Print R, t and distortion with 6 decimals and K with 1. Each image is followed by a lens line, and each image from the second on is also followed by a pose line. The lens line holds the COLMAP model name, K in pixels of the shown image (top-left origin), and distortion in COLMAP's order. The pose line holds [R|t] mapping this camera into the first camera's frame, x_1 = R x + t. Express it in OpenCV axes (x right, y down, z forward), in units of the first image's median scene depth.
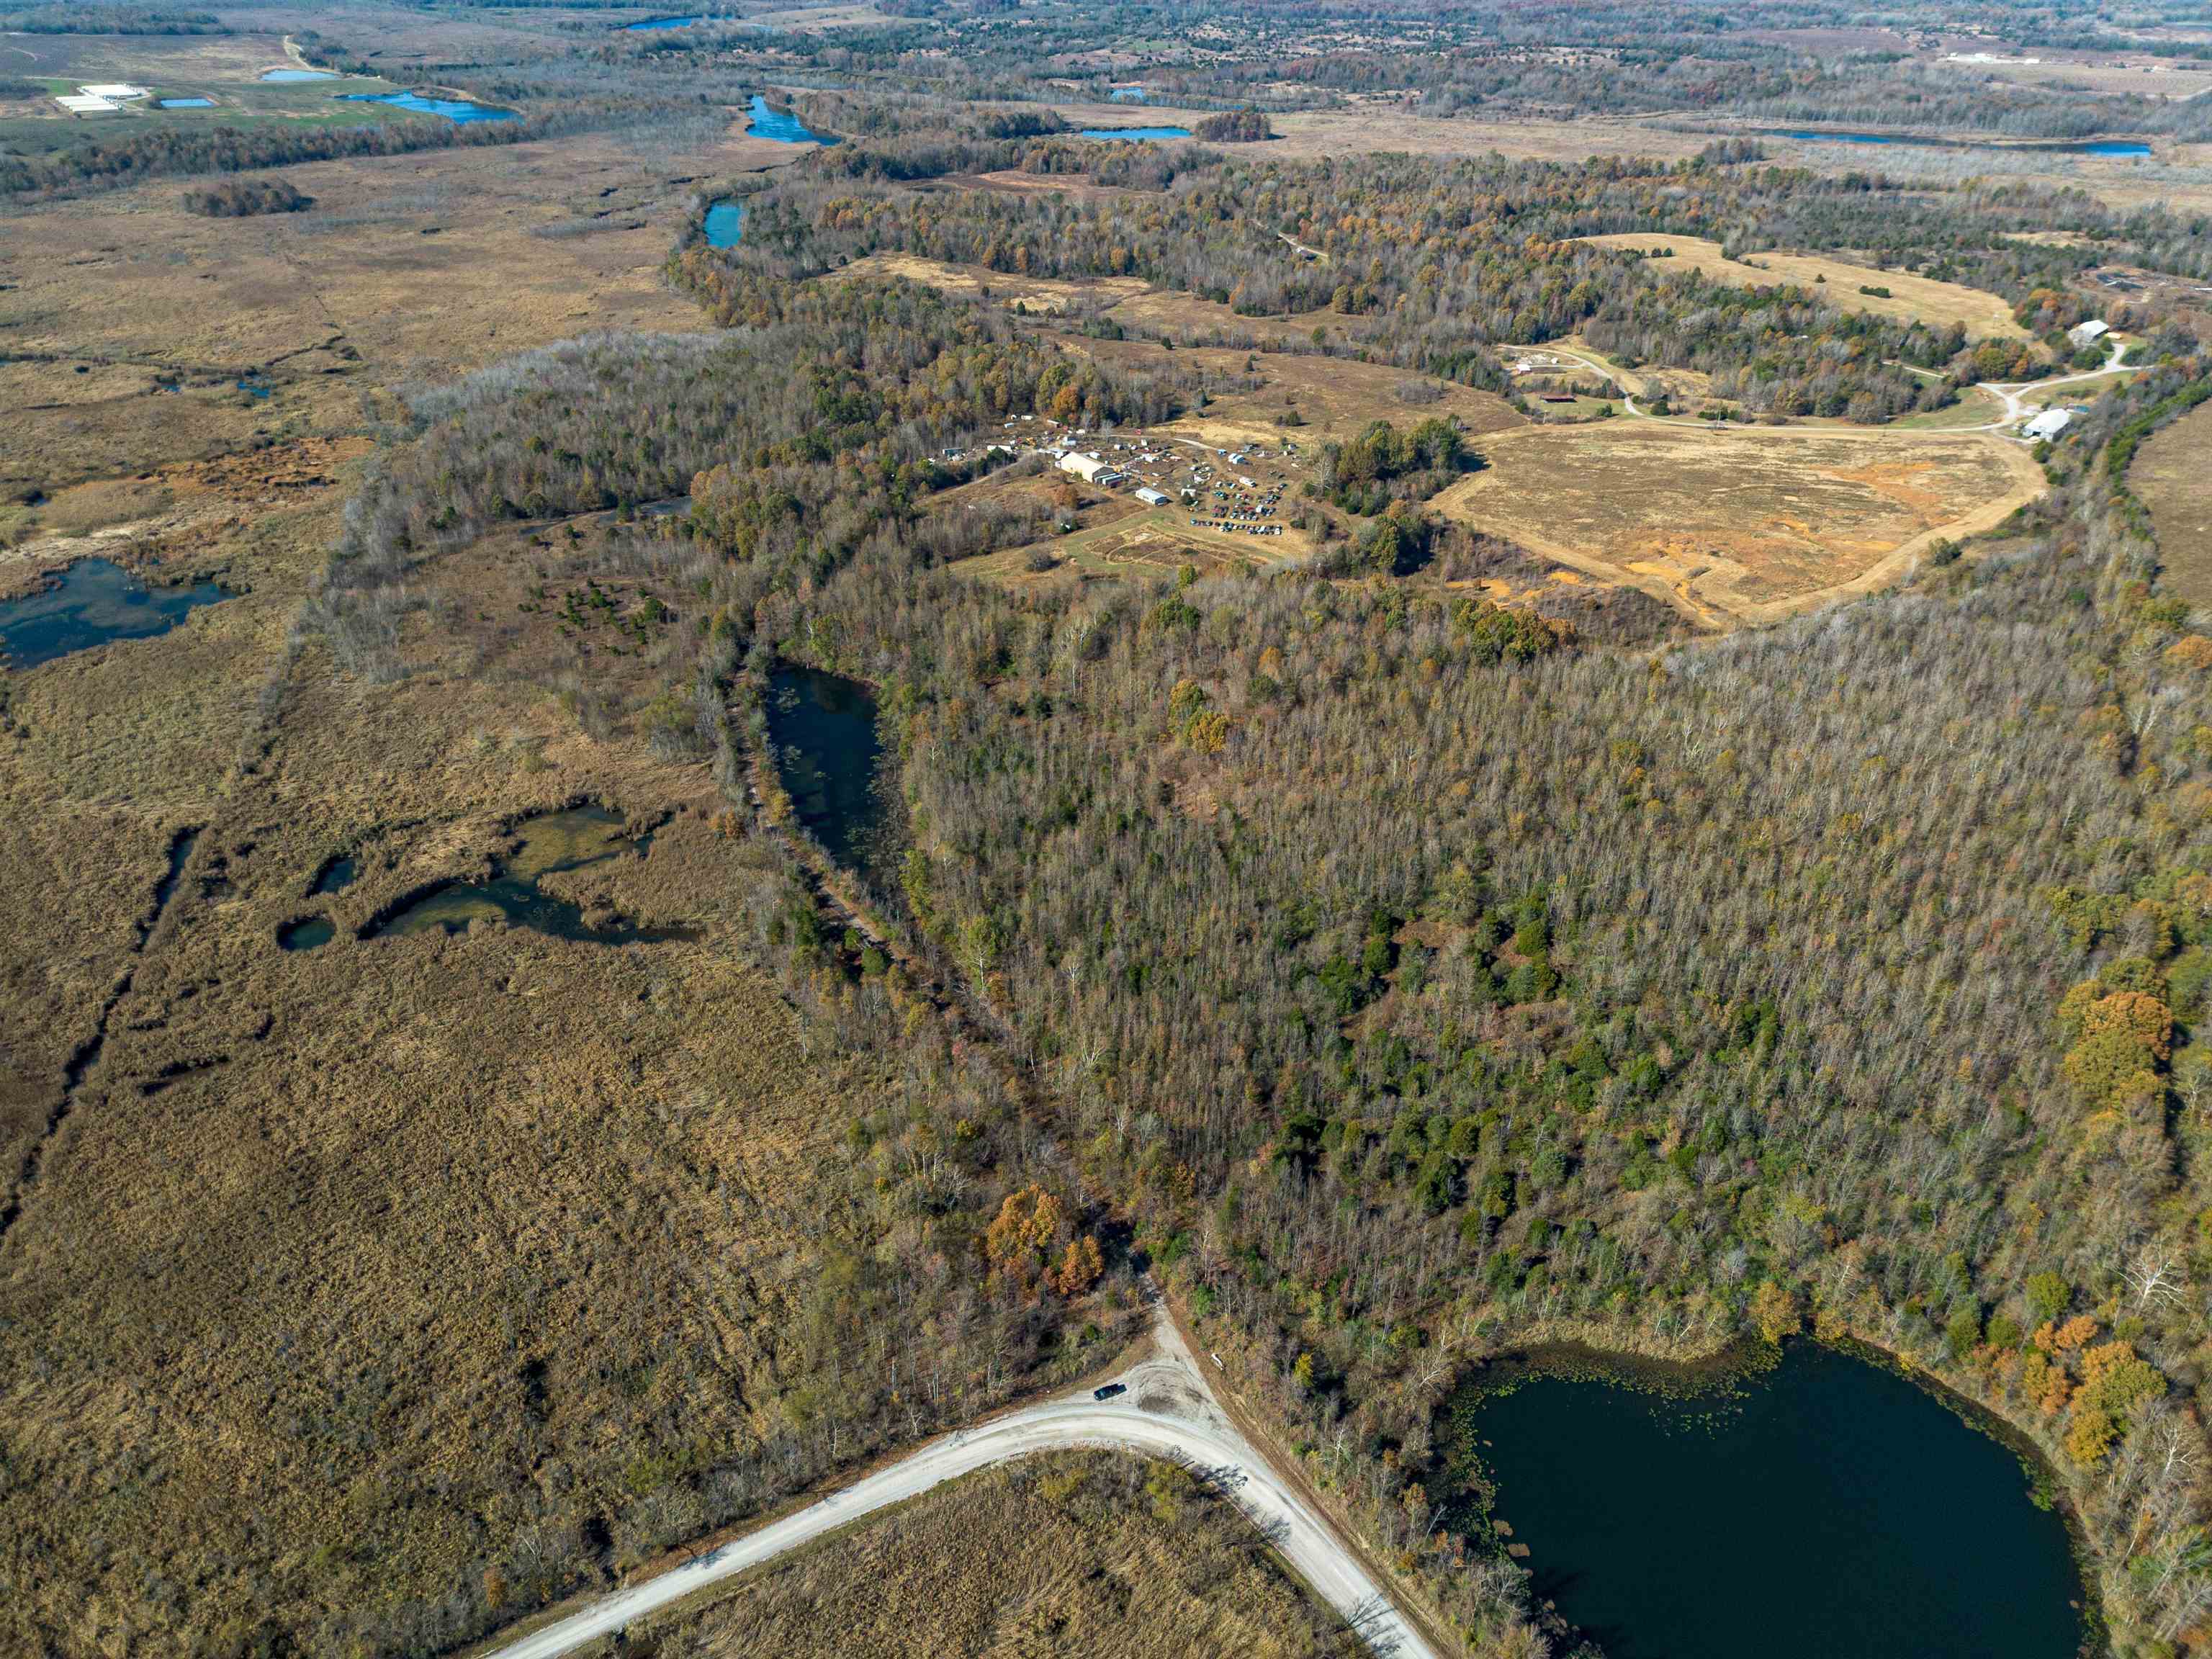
lens RADIAL K [[1563.6, 0, 1118.2], [0, 1563.6, 836.0], [0, 0, 1]] dist [0.064714, -0.055007]
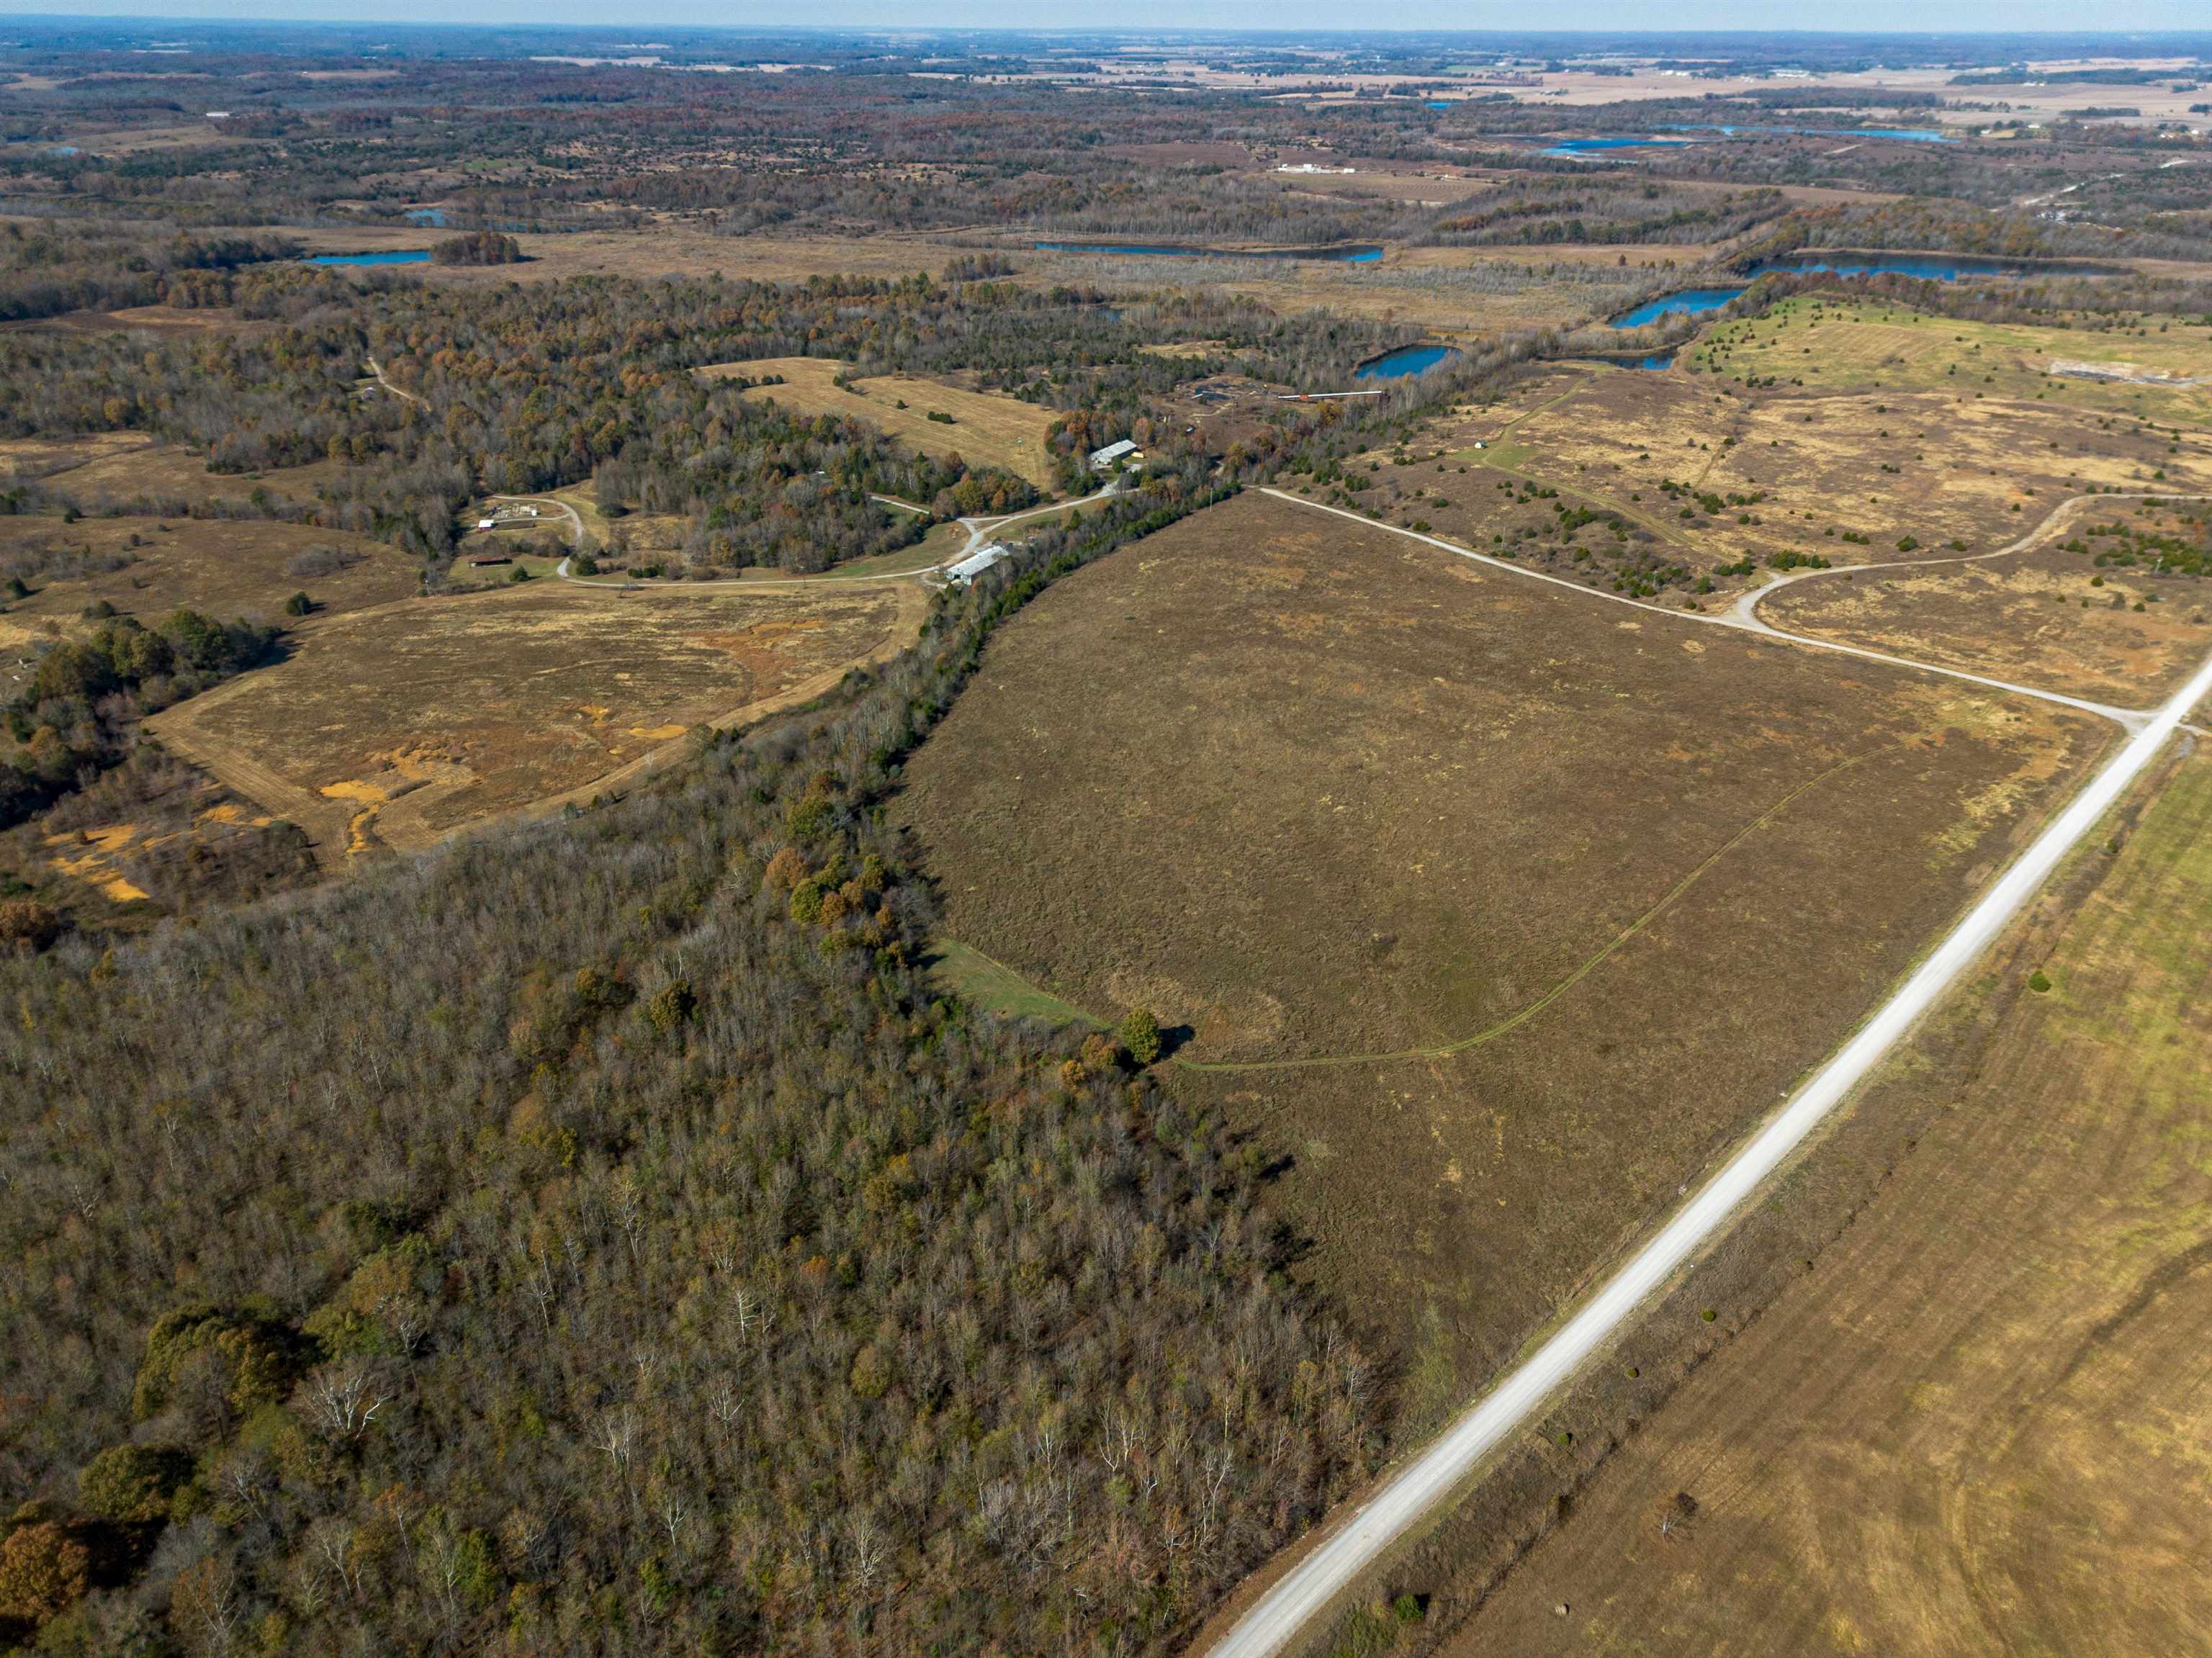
lens RADIAL K [[1563.4, 0, 1126.2], [0, 1563.4, 831.8], [0, 0, 1]] dist [0.064714, -0.055007]
pose [[0.968756, -0.111636, 0.221469, 0.394050], [0.124778, 0.991108, -0.046216, -0.043357], [-0.214340, 0.072406, 0.974072, 0.083687]]
